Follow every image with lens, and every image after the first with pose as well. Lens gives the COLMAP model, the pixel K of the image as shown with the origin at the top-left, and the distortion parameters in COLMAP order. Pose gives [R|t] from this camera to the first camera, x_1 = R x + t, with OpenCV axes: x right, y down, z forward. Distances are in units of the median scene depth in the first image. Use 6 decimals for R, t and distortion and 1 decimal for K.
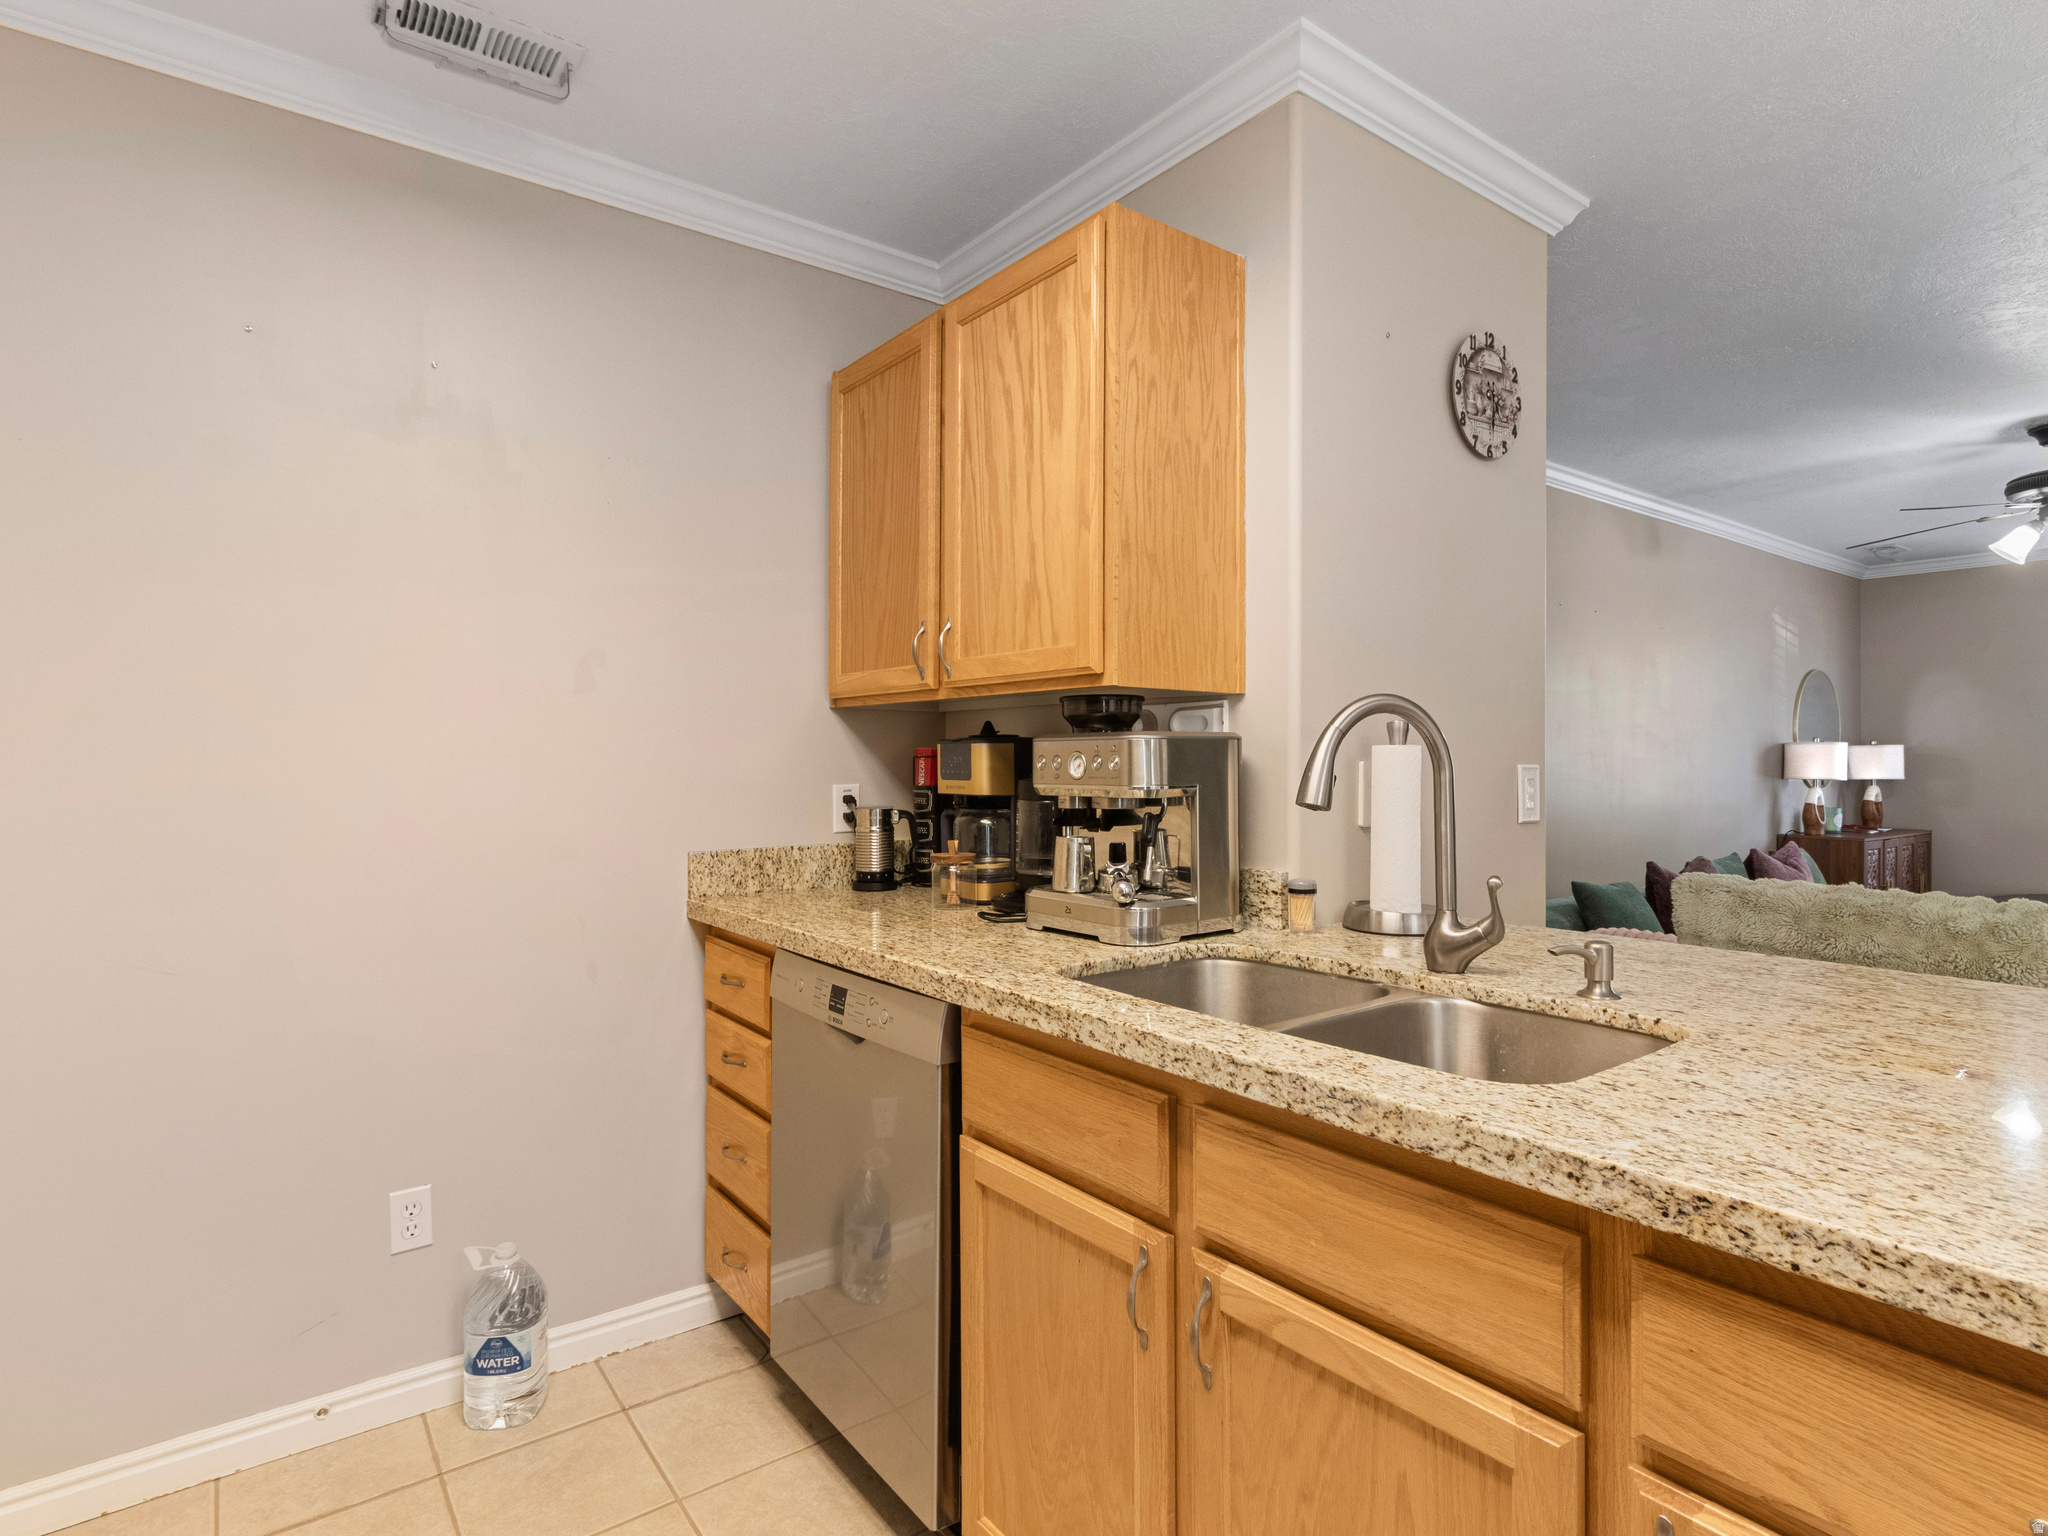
lens RADIAL K [[1077.0, 0, 1031.0], [0, 1077.0, 765.2], [0, 0, 1]] dist [0.004116, 0.000116]
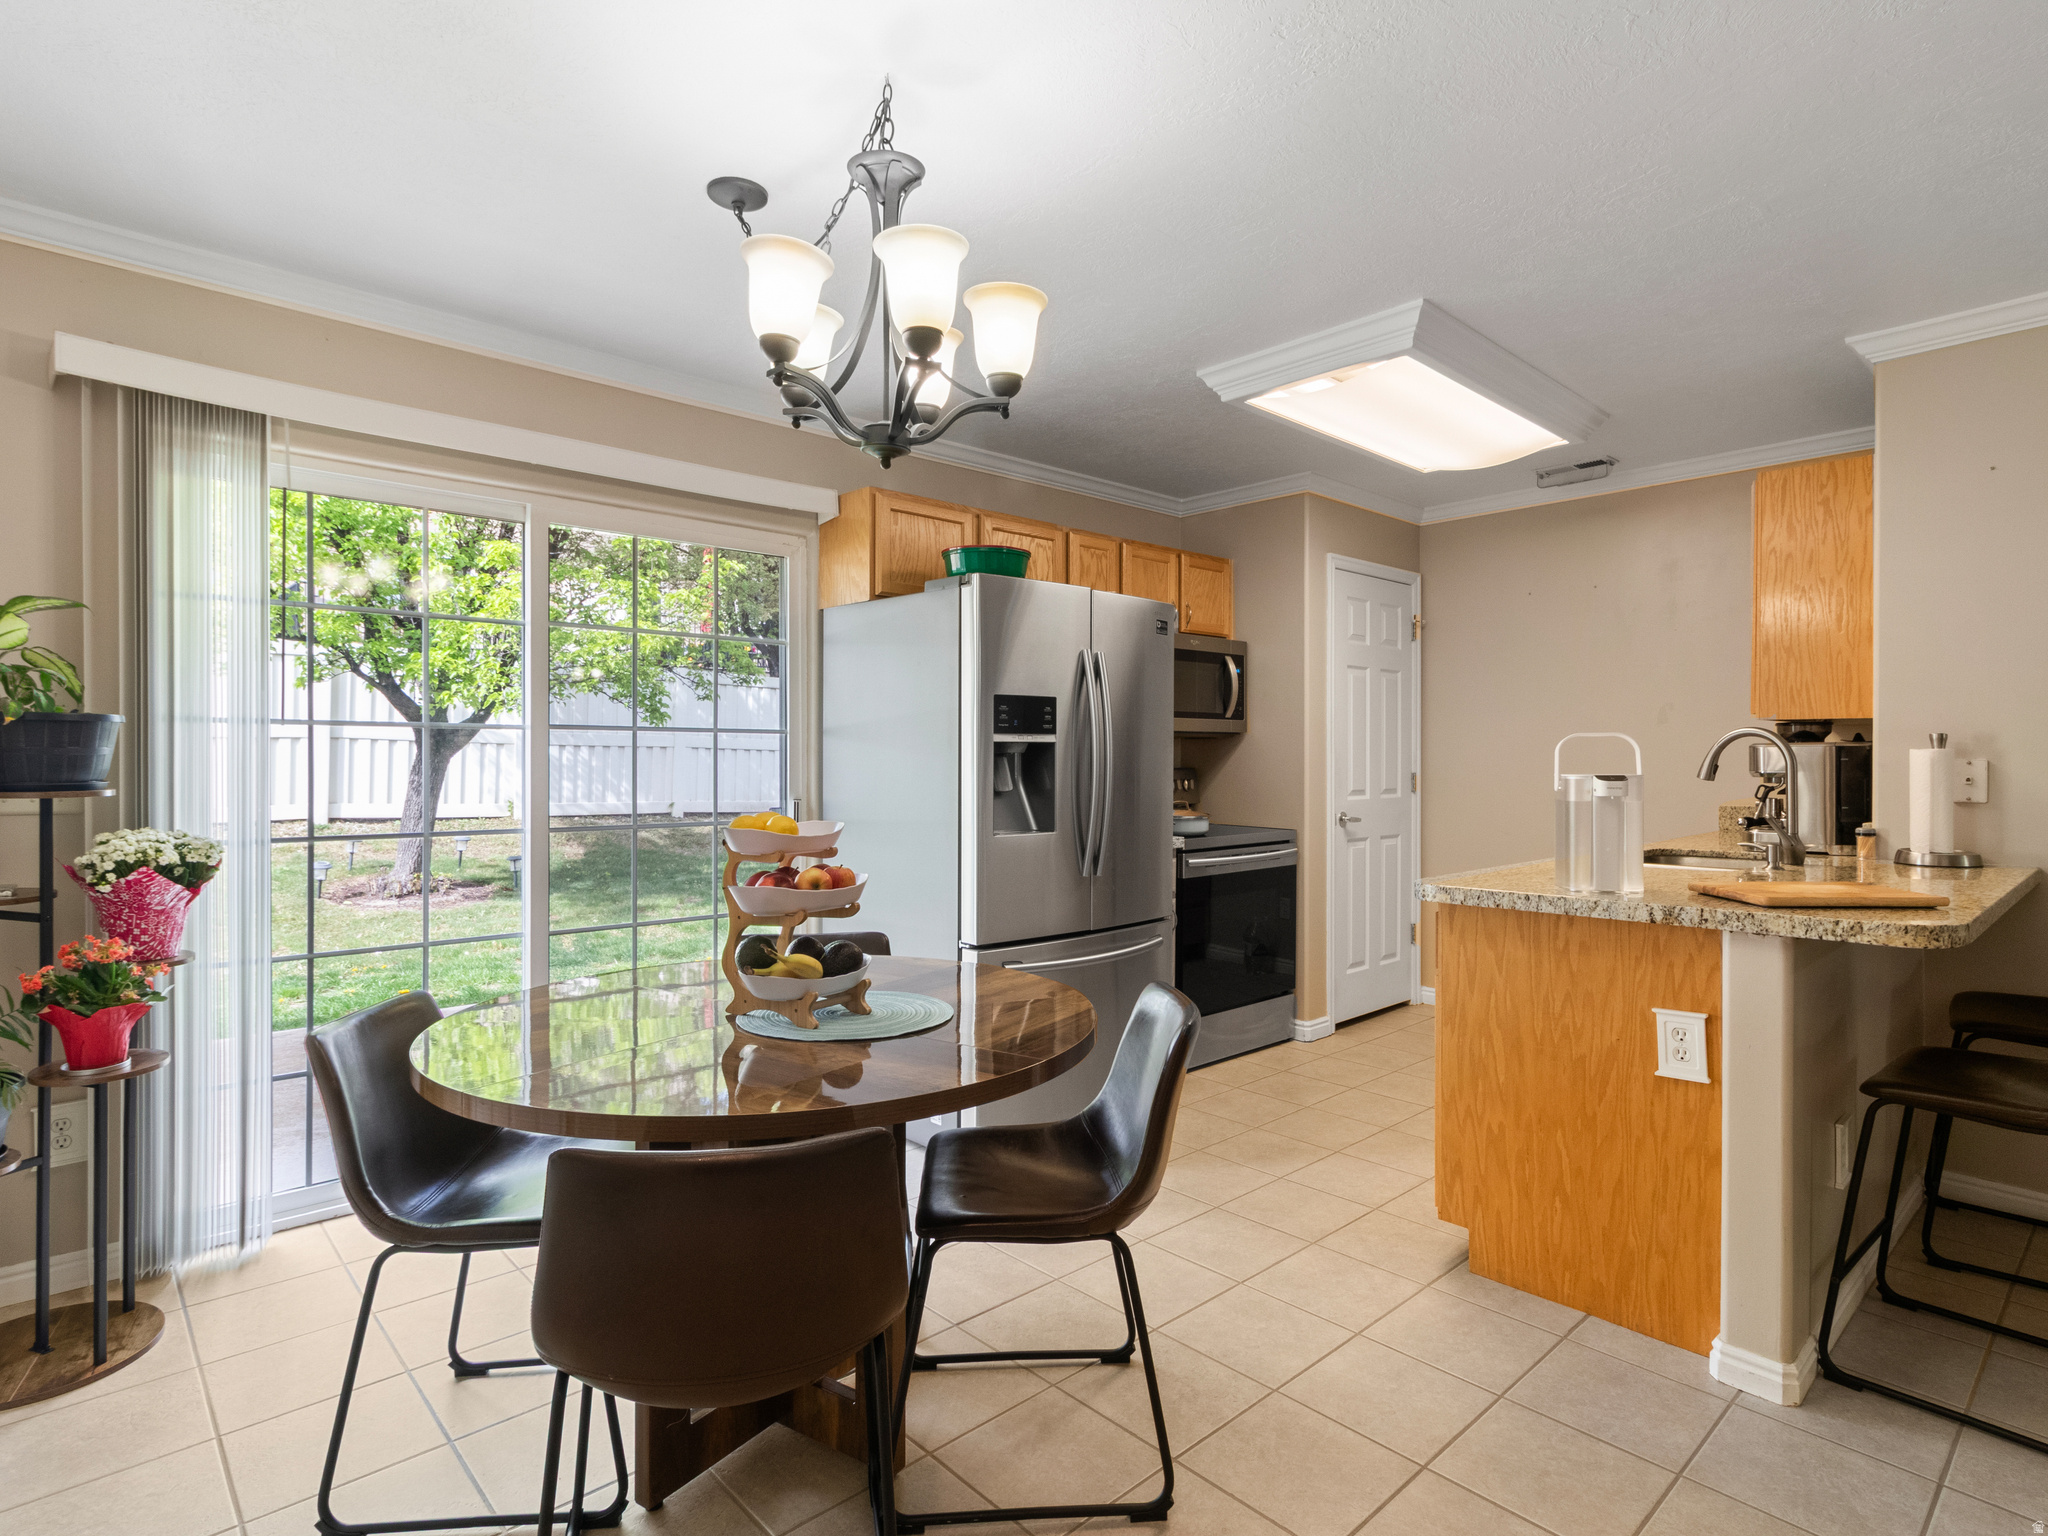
lens RADIAL K [[1077.0, 0, 1031.0], [0, 1077.0, 765.2], [0, 0, 1]] dist [0.004116, 0.000116]
pose [[0.101065, 0.009406, -0.994835, 1.570853], [-0.001754, 0.999955, 0.009276, -0.006312], [0.994878, 0.000807, 0.101077, -0.423659]]
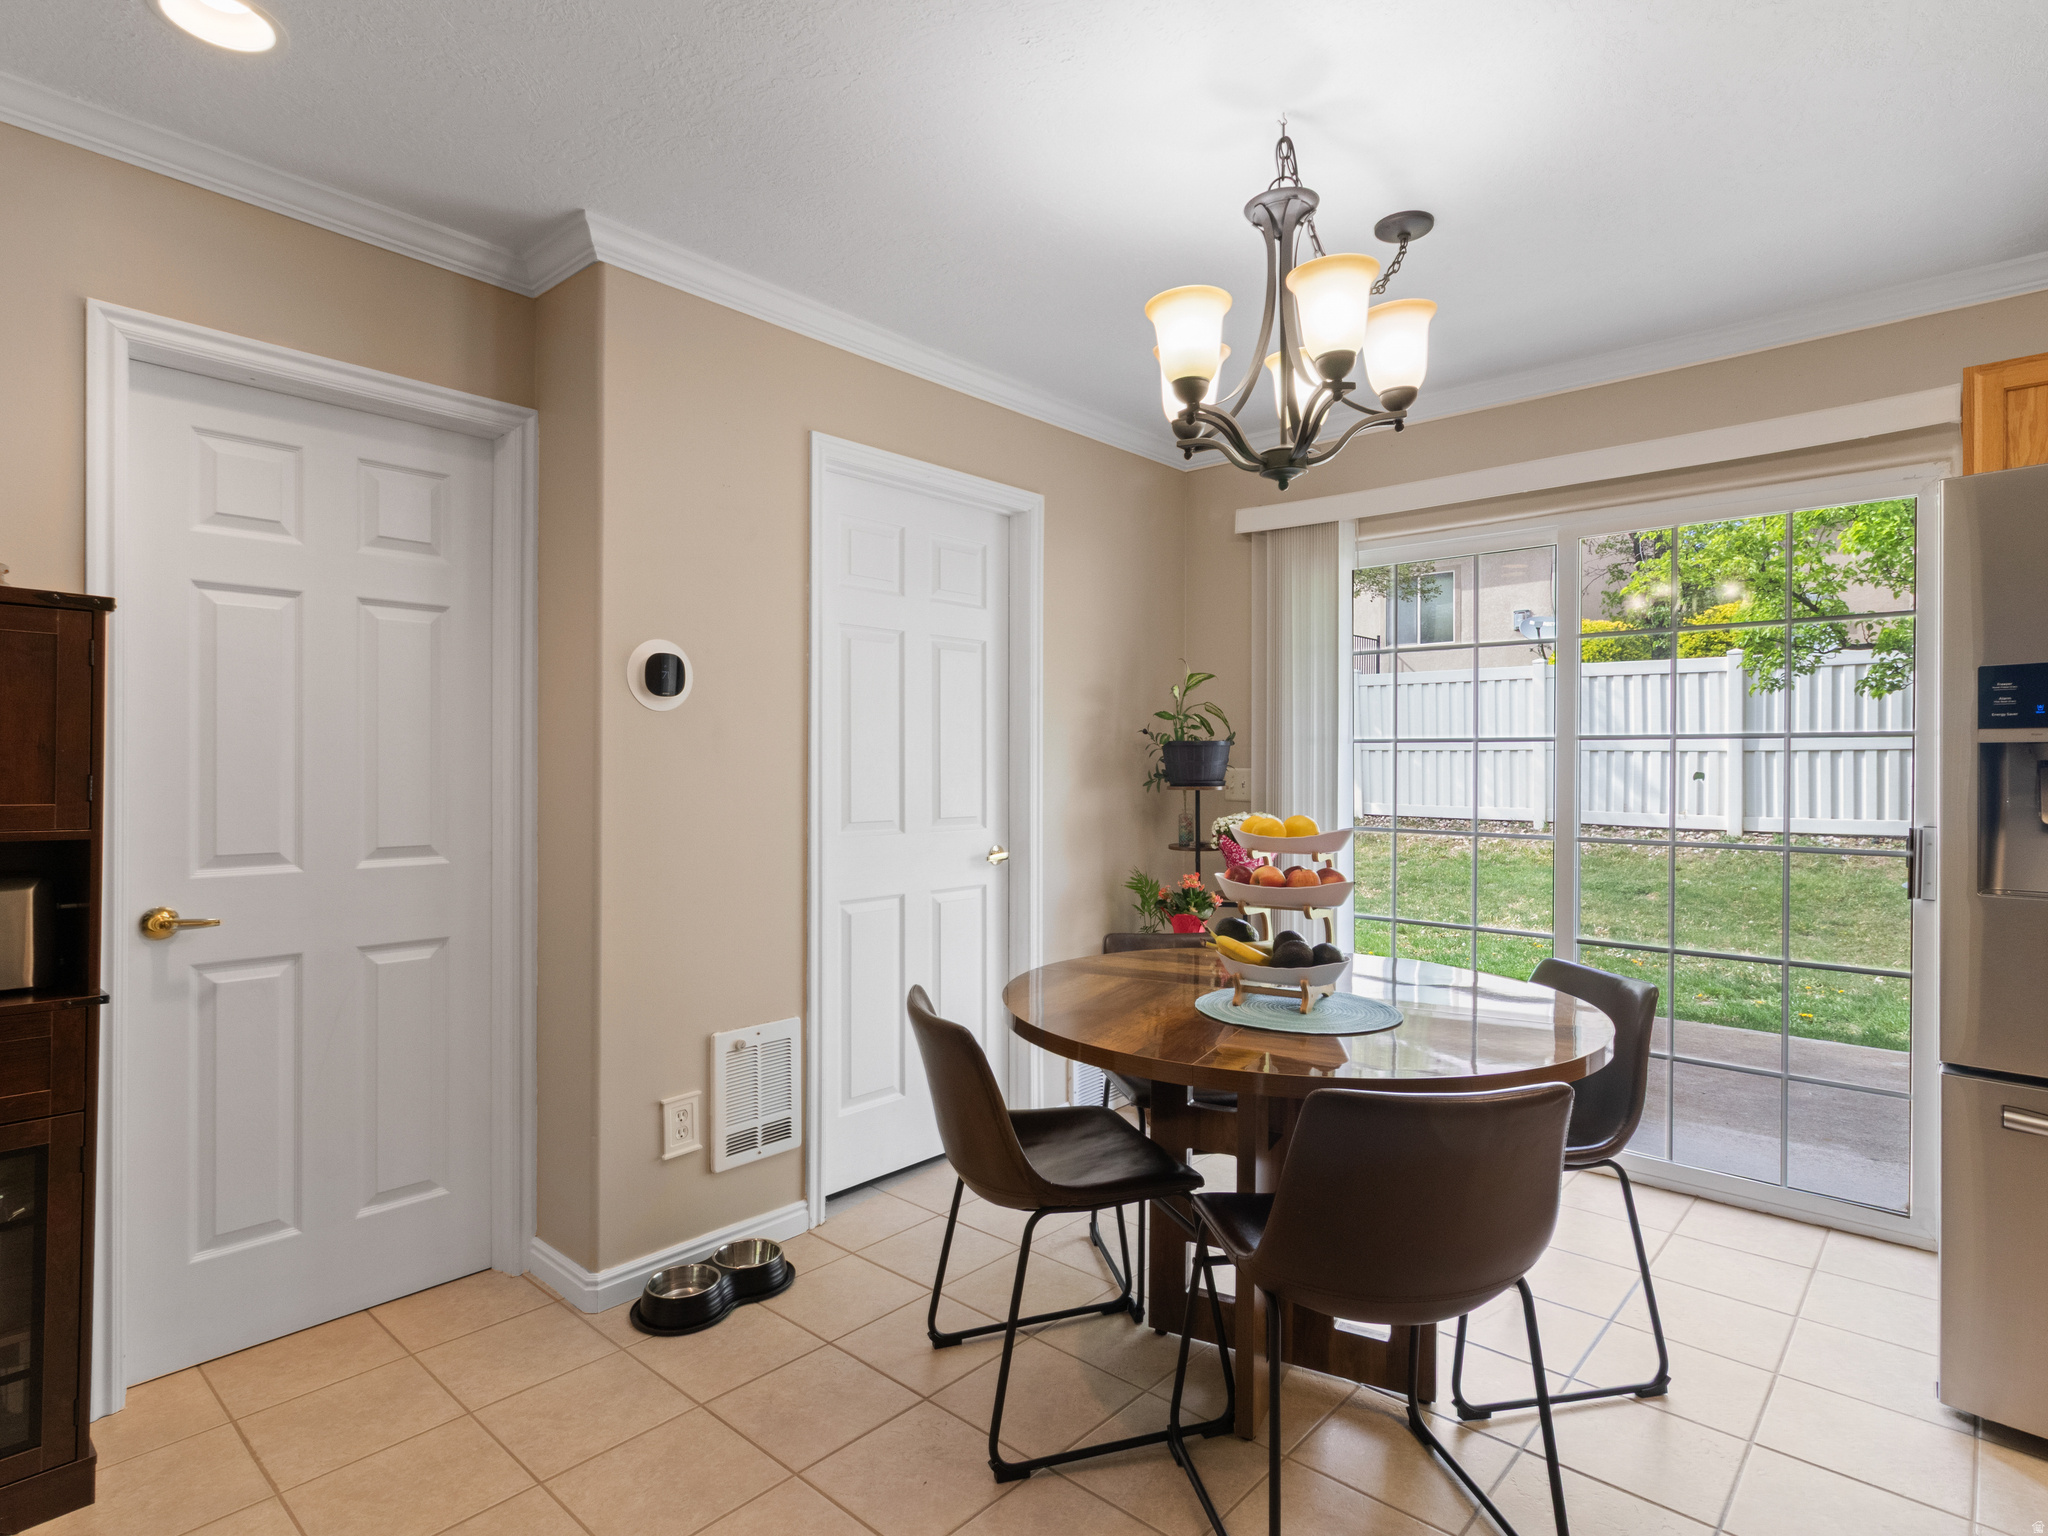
lens RADIAL K [[1083.9, 0, 1035.6], [0, 1083.9, 767.9], [0, 0, 1]] dist [0.002720, 0.000708]
pose [[-0.980655, -0.000463, -0.195742, 1.059155], [-0.000888, 0.999997, 0.002083, -0.004405], [0.195740, 0.002216, -0.980653, 0.434074]]
